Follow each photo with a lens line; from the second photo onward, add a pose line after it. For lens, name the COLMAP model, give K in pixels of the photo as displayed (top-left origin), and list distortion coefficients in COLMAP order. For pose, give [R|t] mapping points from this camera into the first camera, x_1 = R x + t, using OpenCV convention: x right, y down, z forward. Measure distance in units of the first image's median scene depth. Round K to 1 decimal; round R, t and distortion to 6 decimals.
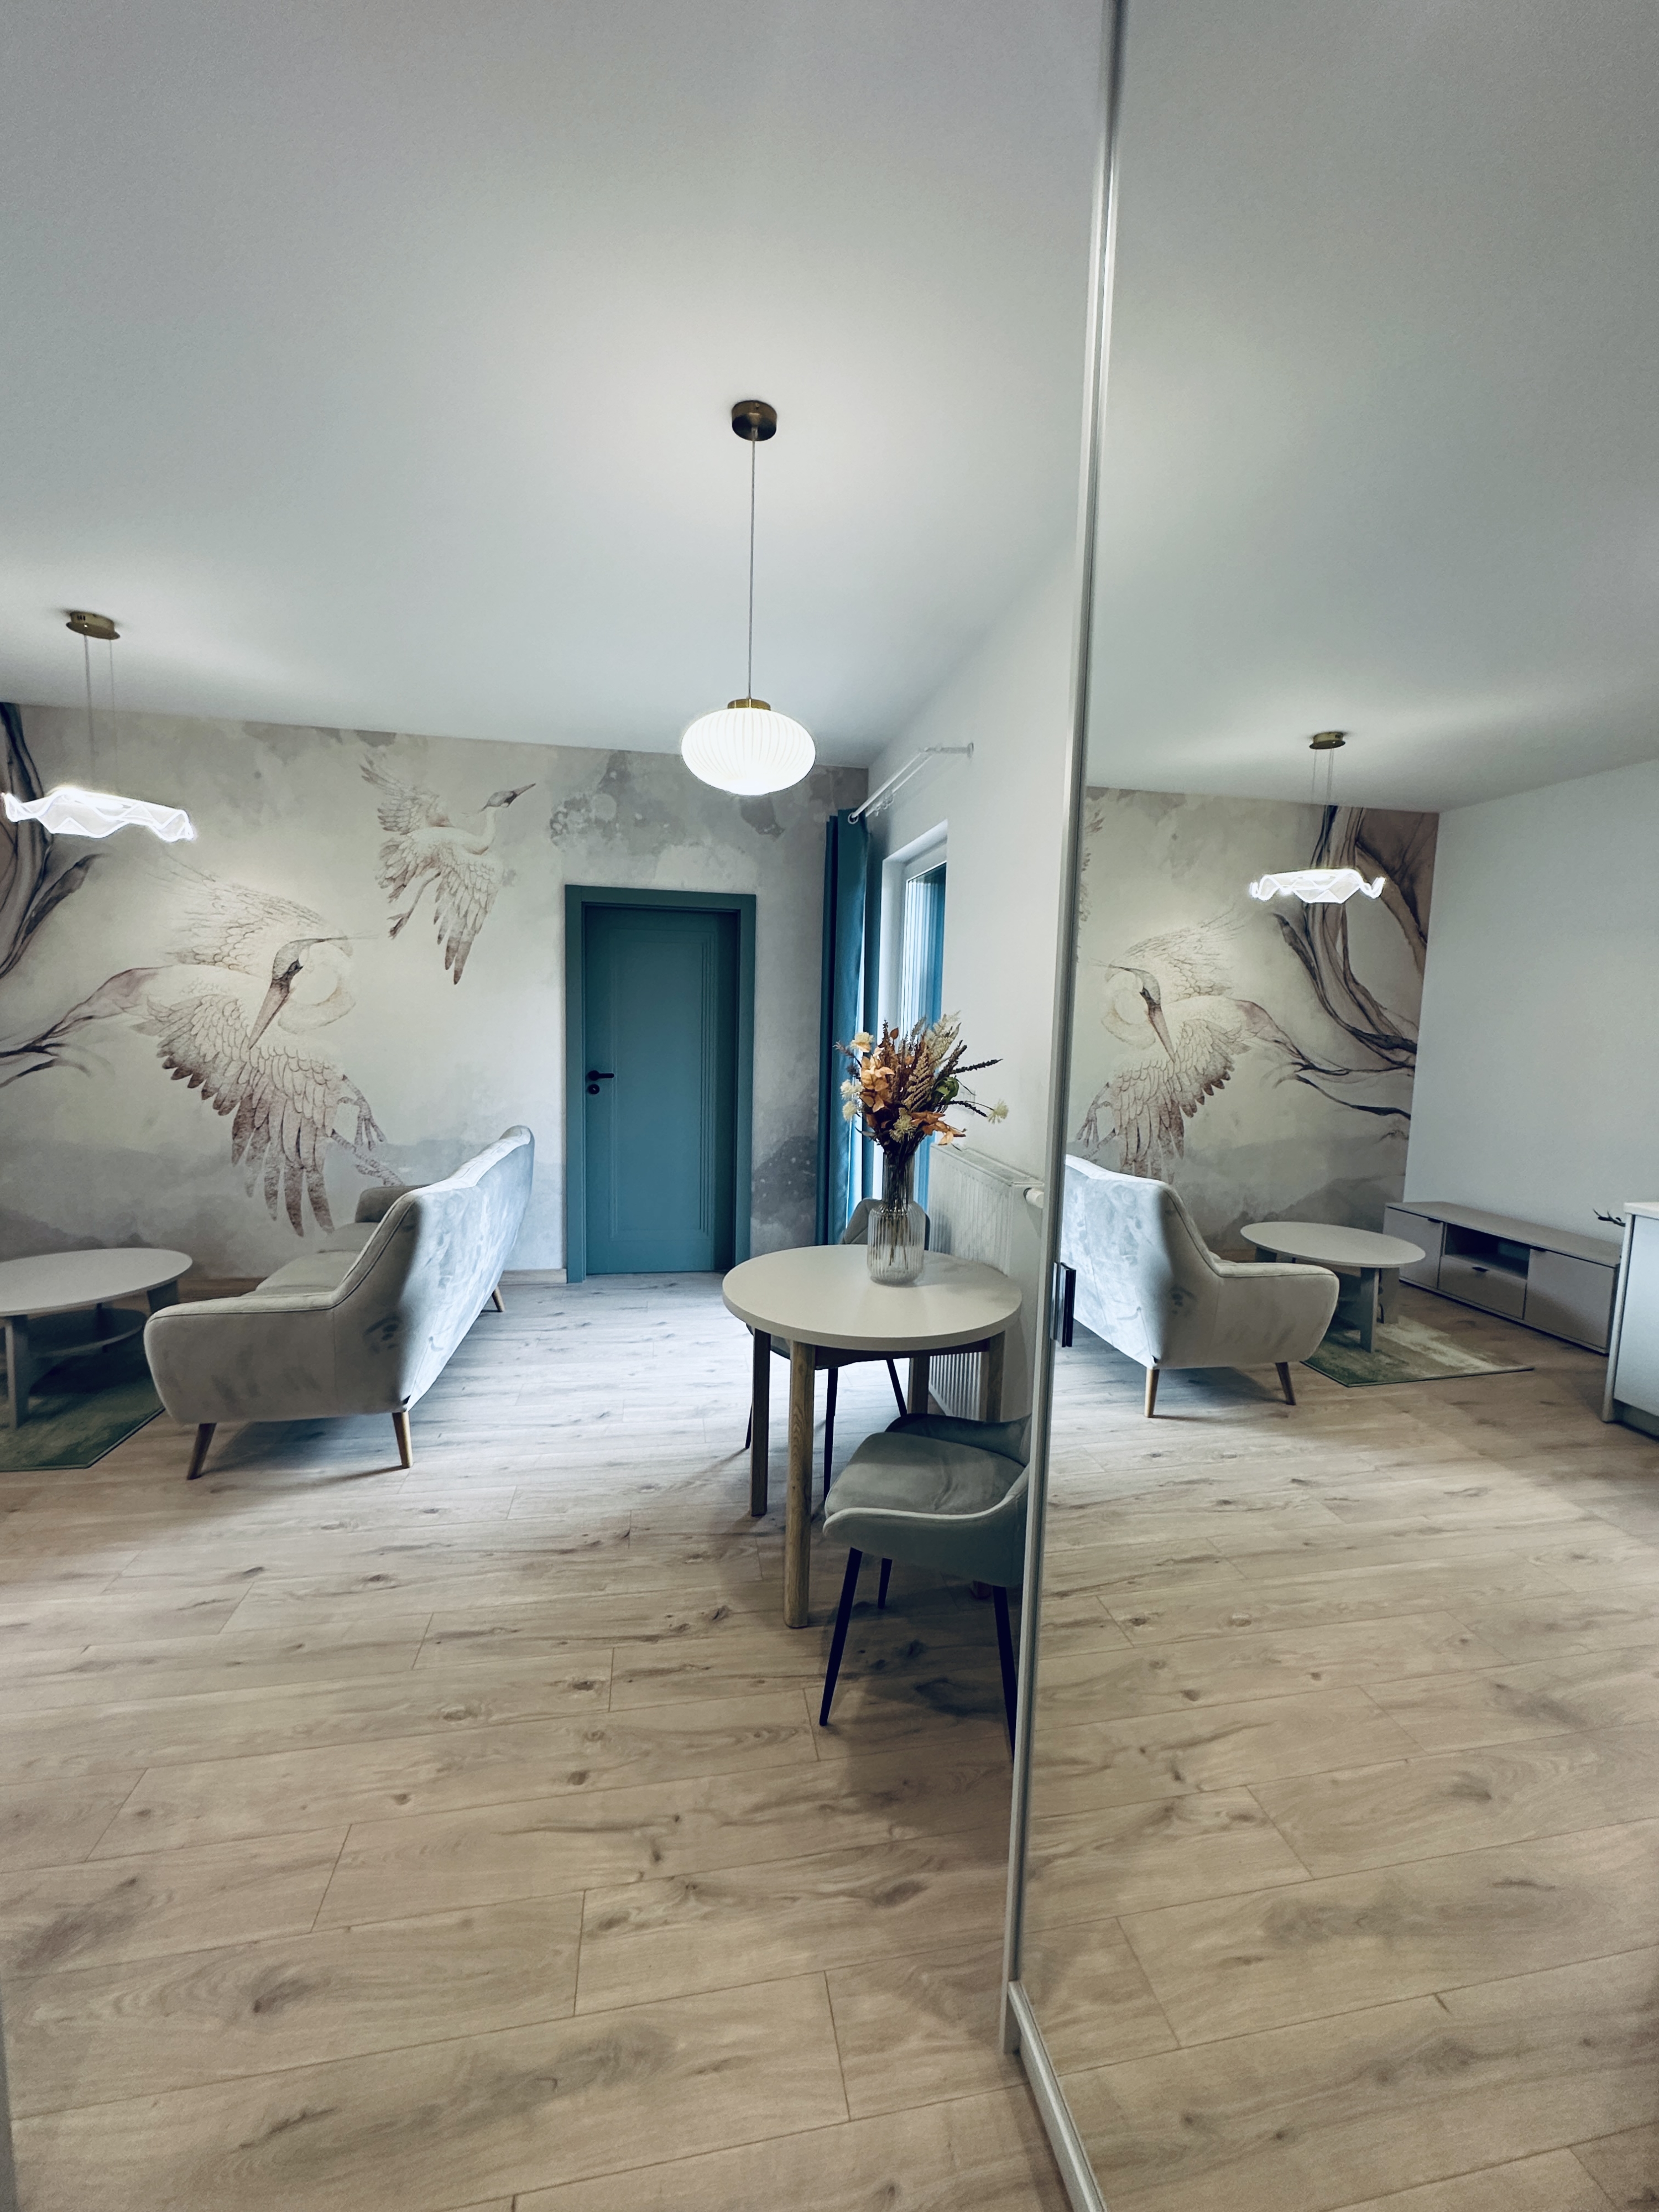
lens RADIAL K [[882.4, 0, 831.9], [0, 882.4, 1103.8], [0, 0, 1]] dist [0.000149, -0.000418]
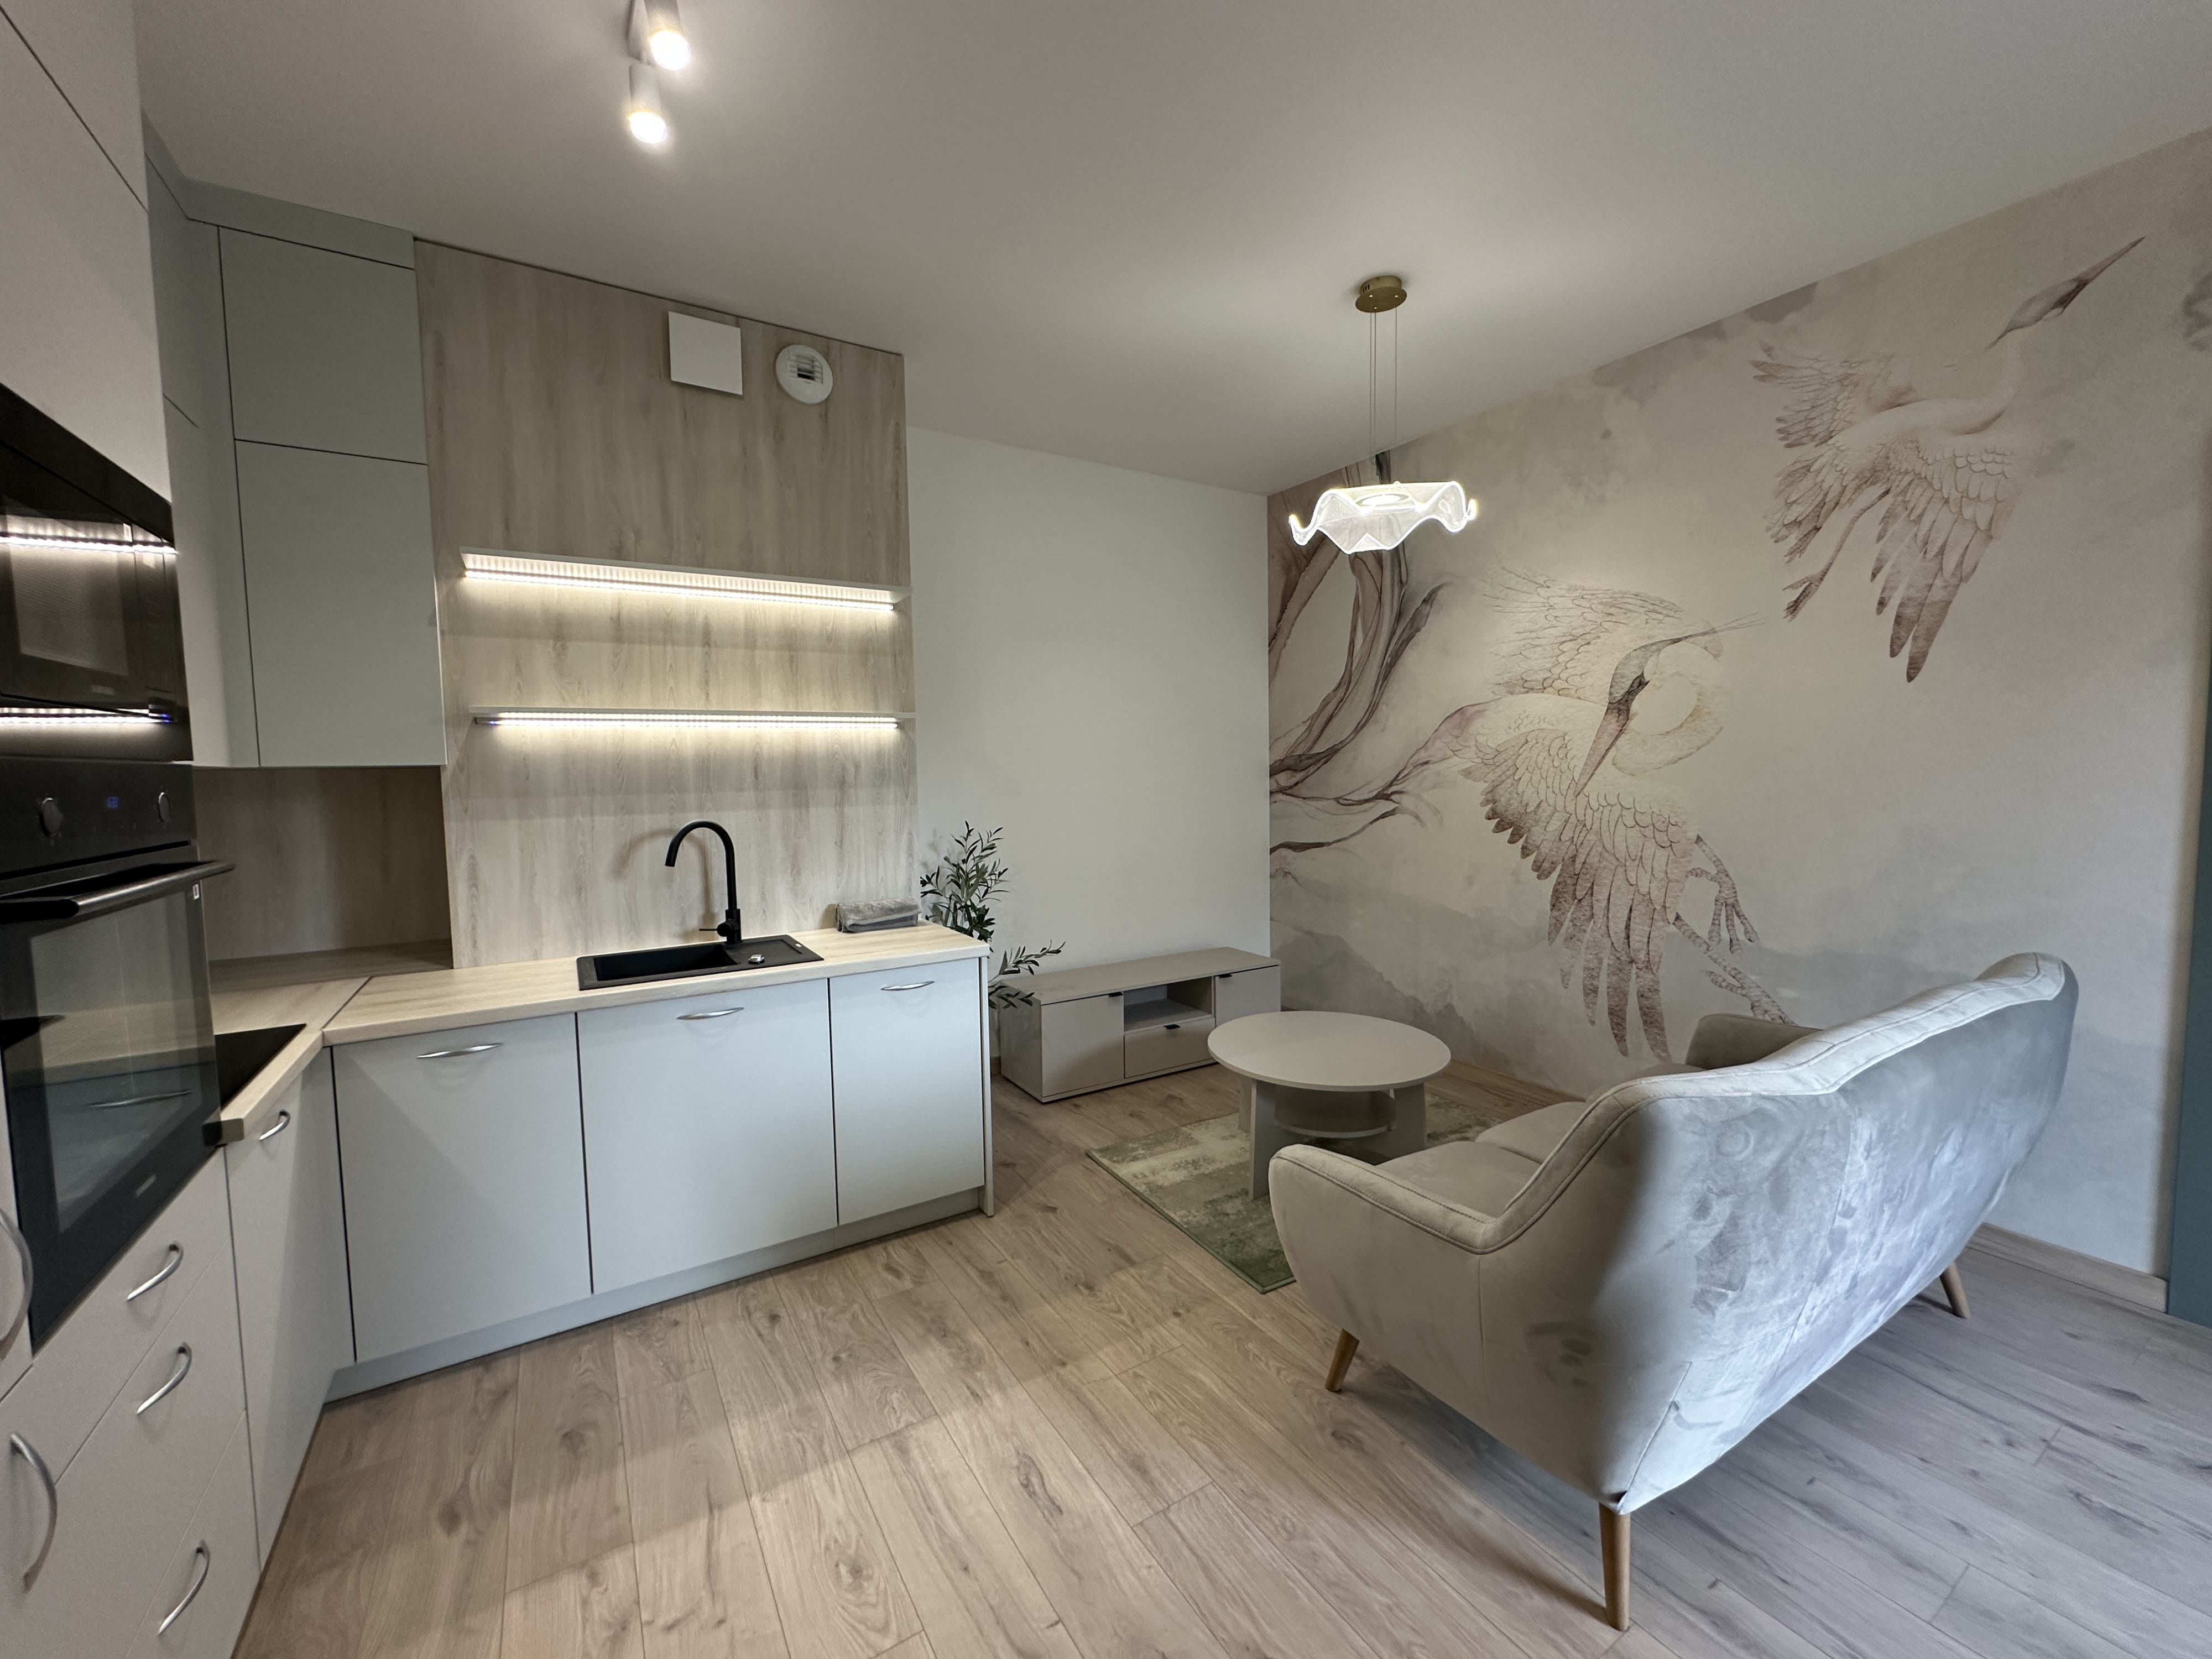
lens RADIAL K [[882.4, 0, 1104.9], [0, 882.4, 825.1], [0, 0, 1]] dist [0.000149, -0.000418]
pose [[0.357005, 0.029178, -0.933647, -0.090326], [-0.068828, 0.997617, 0.004859, -0.013238], [0.931563, 0.062526, 0.358163, 0.353840]]
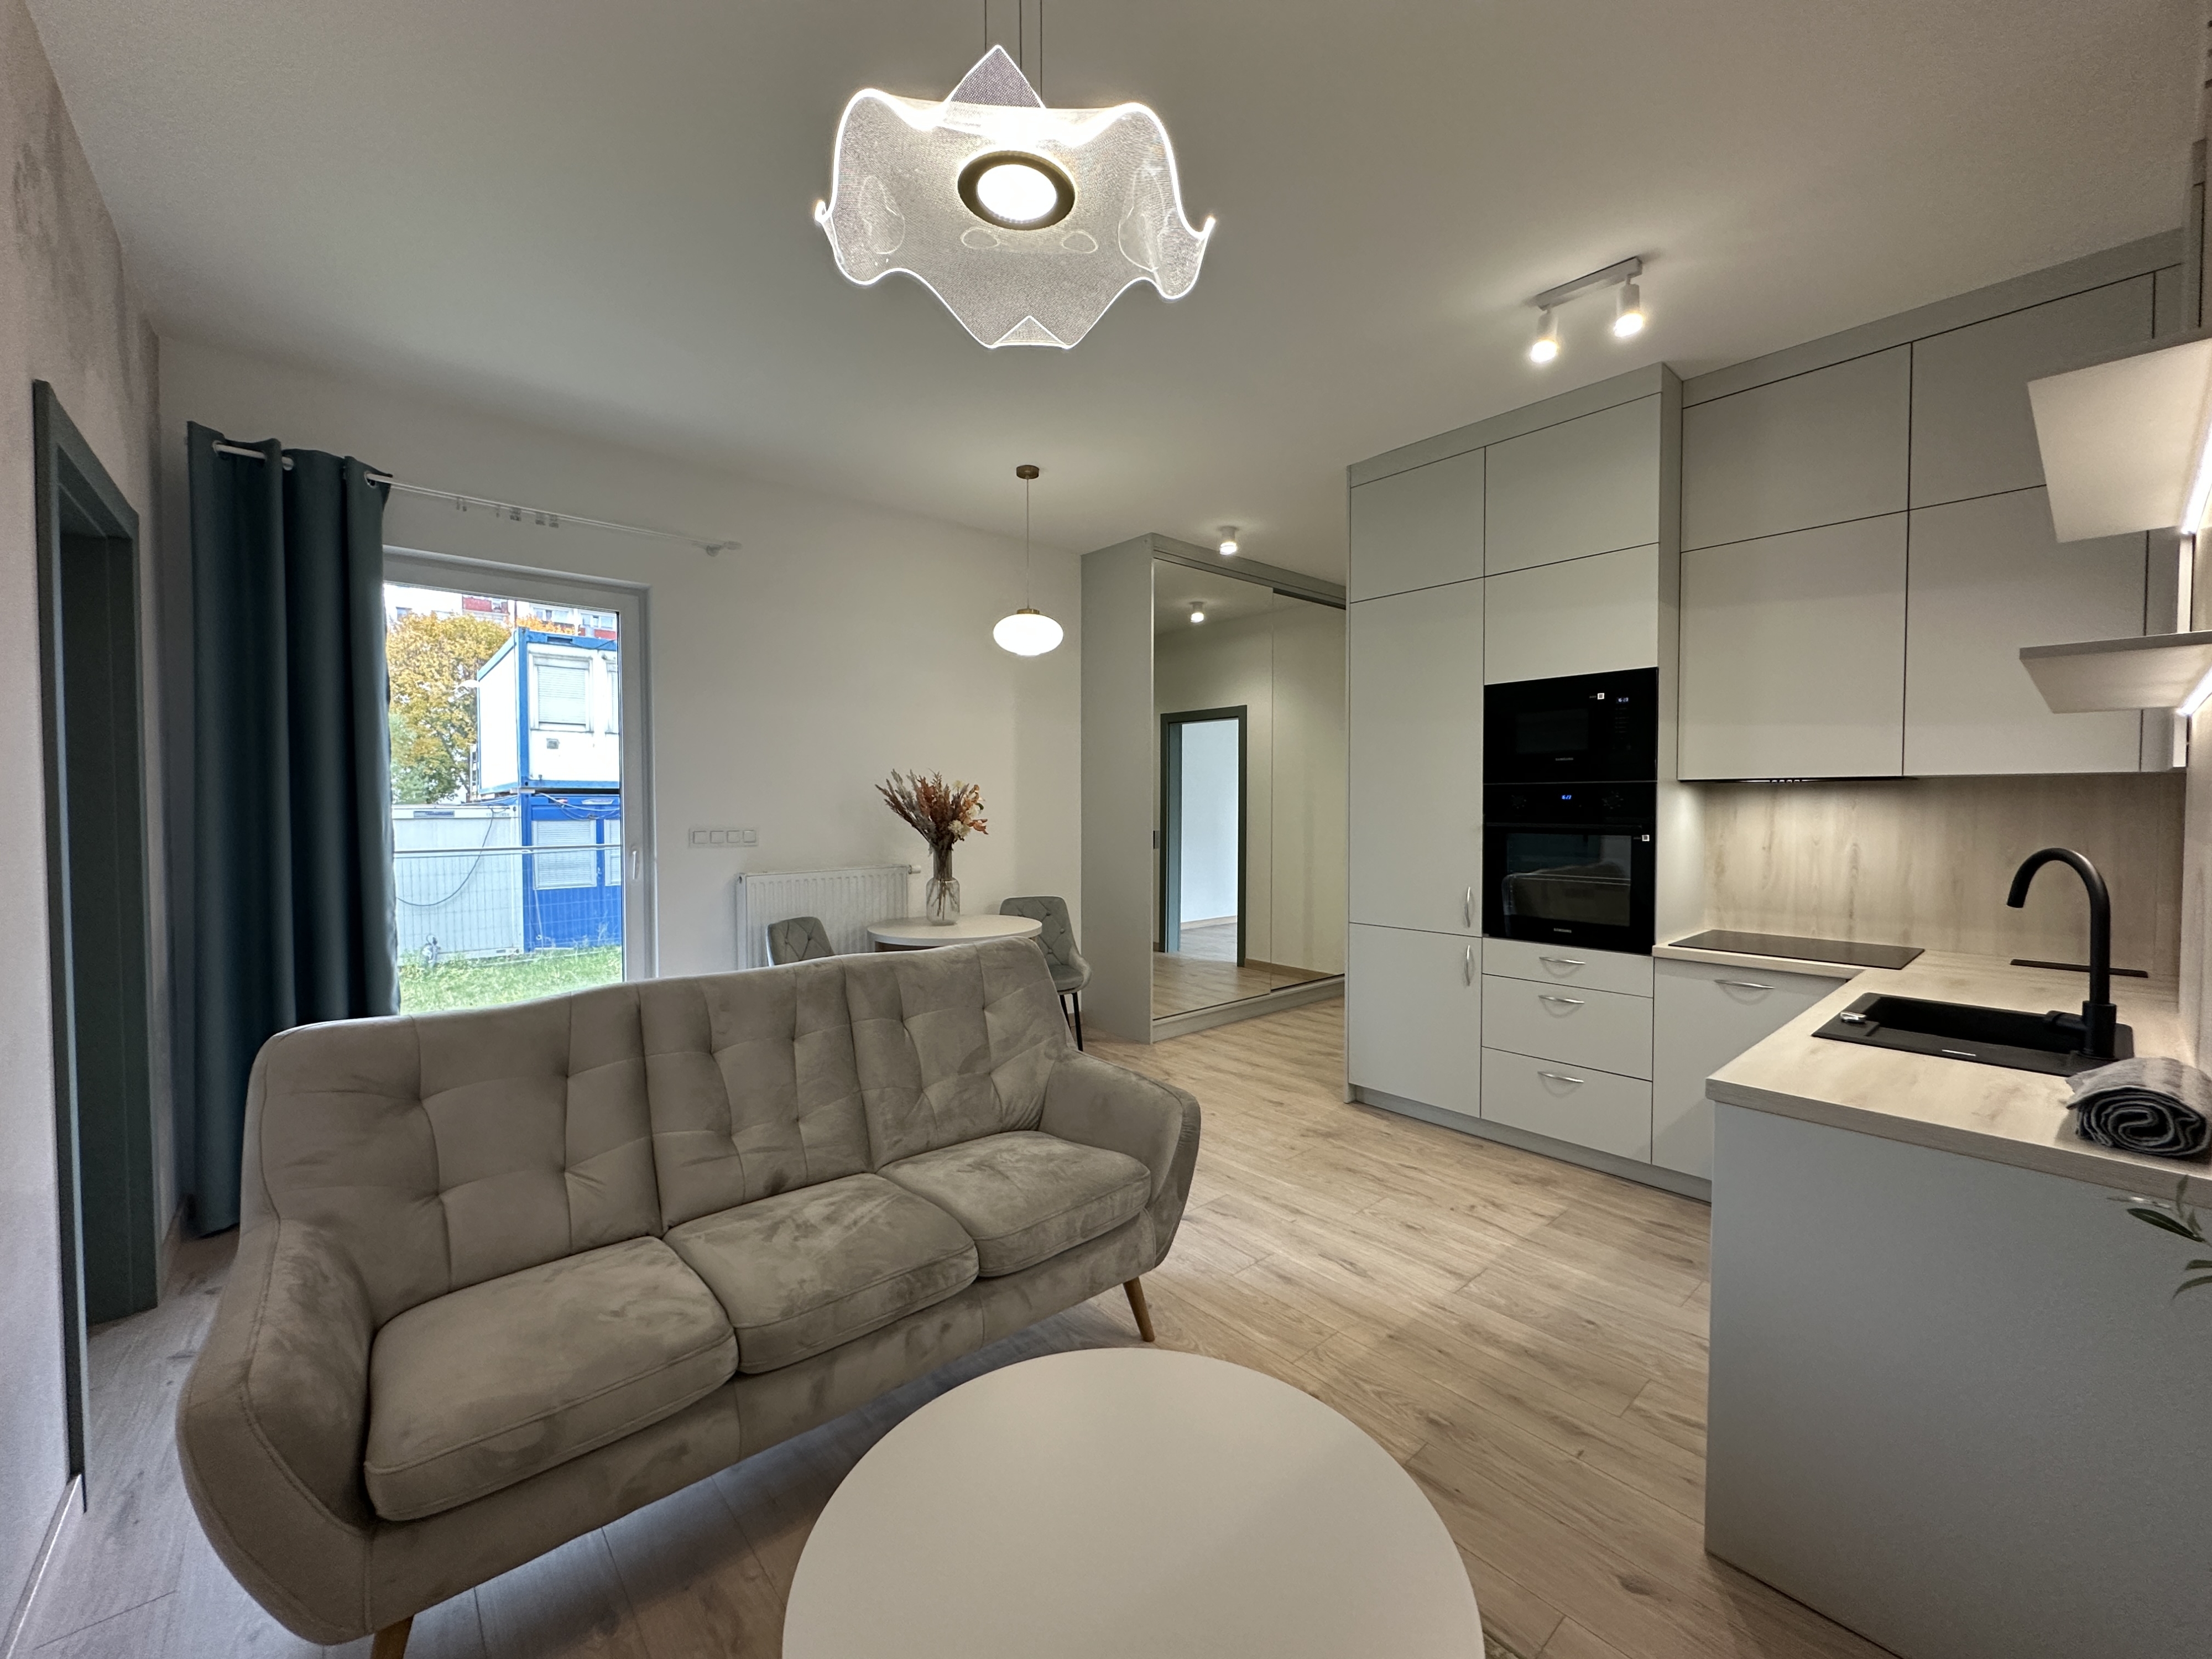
lens RADIAL K [[882.4, 0, 1104.9], [0, 882.4, 825.1], [0, 0, 1]] dist [0.000149, -0.000418]
pose [[-0.503773, -0.048080, 0.862497, -0.892485], [0.077367, 0.991926, 0.100484, -0.080860], [-0.860365, 0.117350, -0.495985, 0.893948]]
